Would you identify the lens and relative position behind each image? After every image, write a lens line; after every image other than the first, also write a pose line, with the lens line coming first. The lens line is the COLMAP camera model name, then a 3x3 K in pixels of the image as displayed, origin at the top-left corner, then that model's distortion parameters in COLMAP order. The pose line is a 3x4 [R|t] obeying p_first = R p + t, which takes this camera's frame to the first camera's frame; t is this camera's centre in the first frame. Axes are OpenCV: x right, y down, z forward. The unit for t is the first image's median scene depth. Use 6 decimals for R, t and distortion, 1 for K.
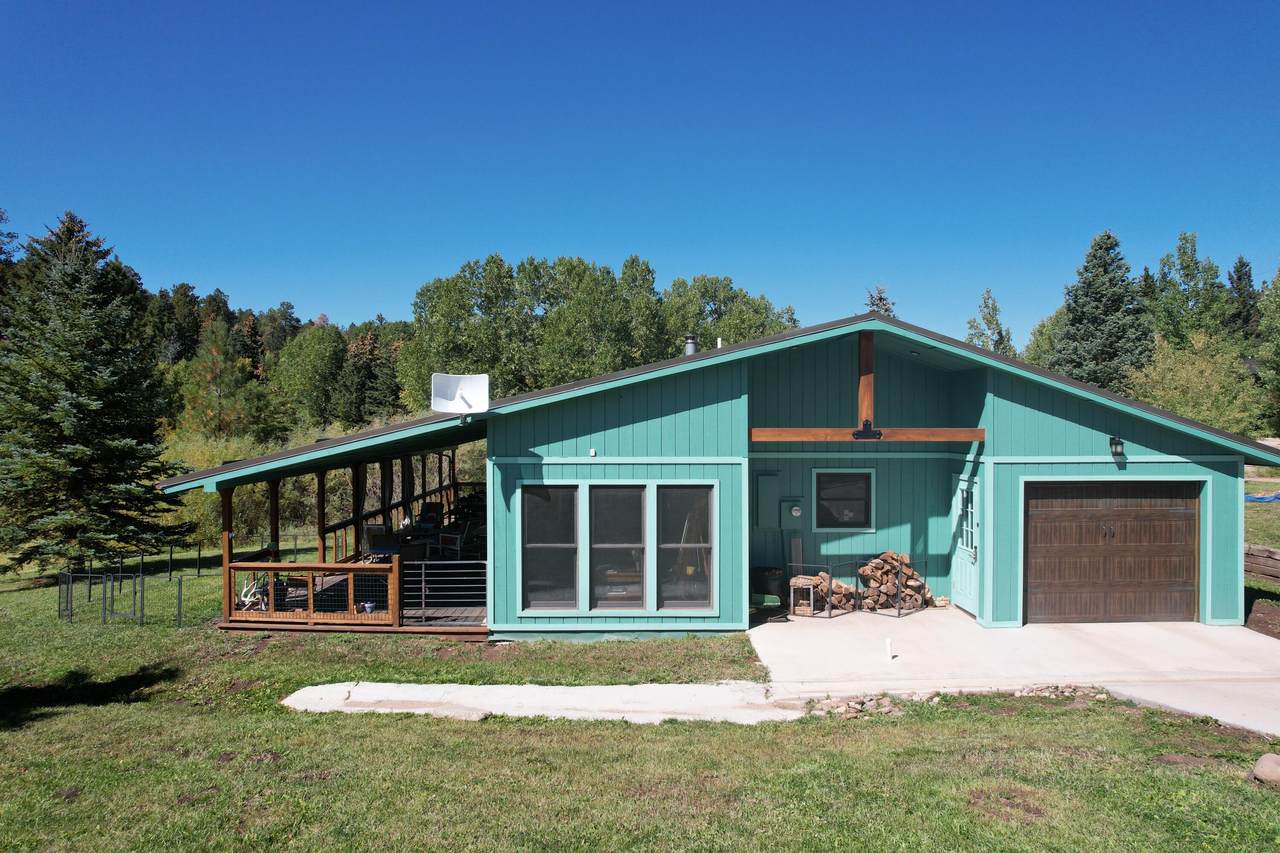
lens RADIAL K [[816.3, 0, 643.7], [0, 816.3, 425.7], [0, 0, 1]] dist [-0.074871, 0.069075]
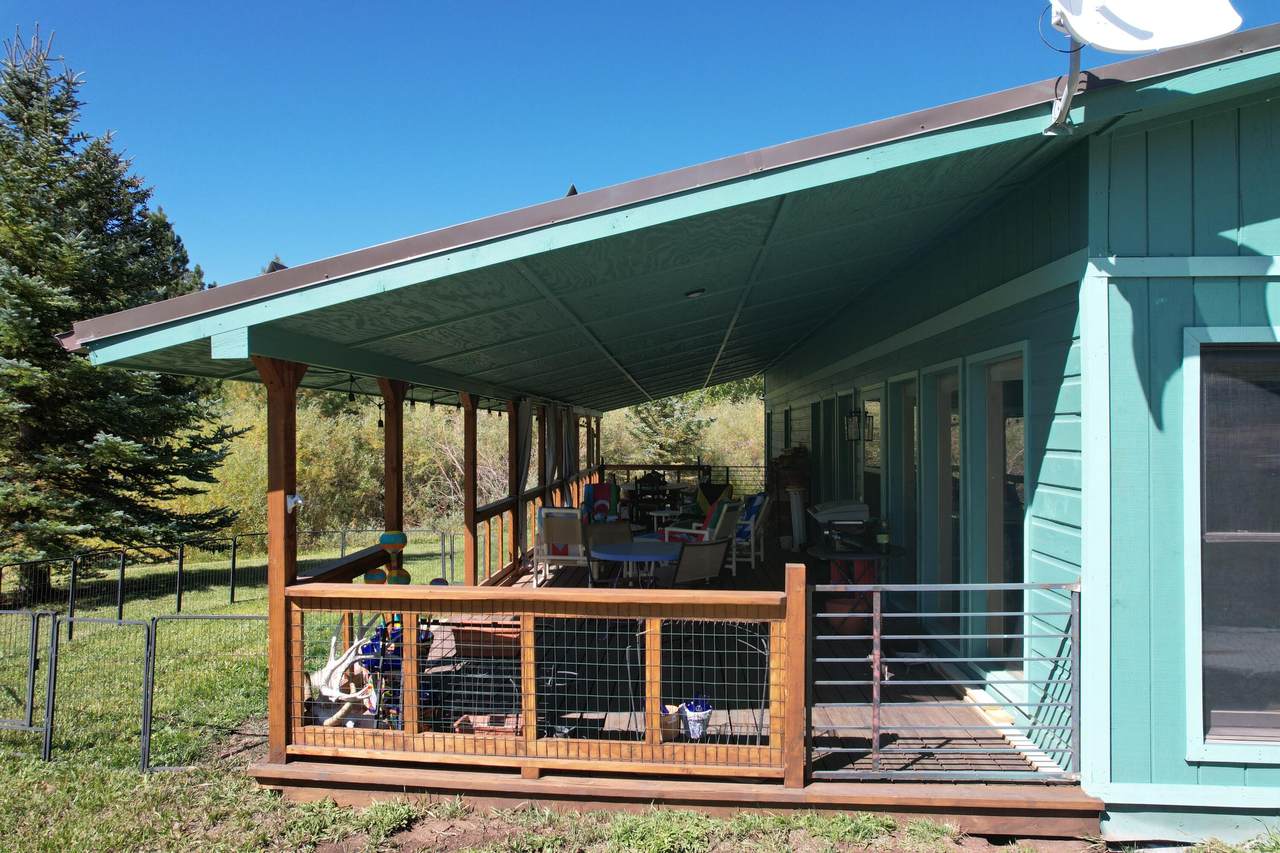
lens RADIAL K [[816.3, 0, 643.7], [0, 816.3, 425.7], [0, 0, 1]] dist [-0.074871, 0.069075]
pose [[0.998217, 0.001275, -0.059678, -0.345452], [-0.002403, 0.999820, -0.018824, 0.109981], [0.059643, 0.018934, 0.998040, 0.668466]]
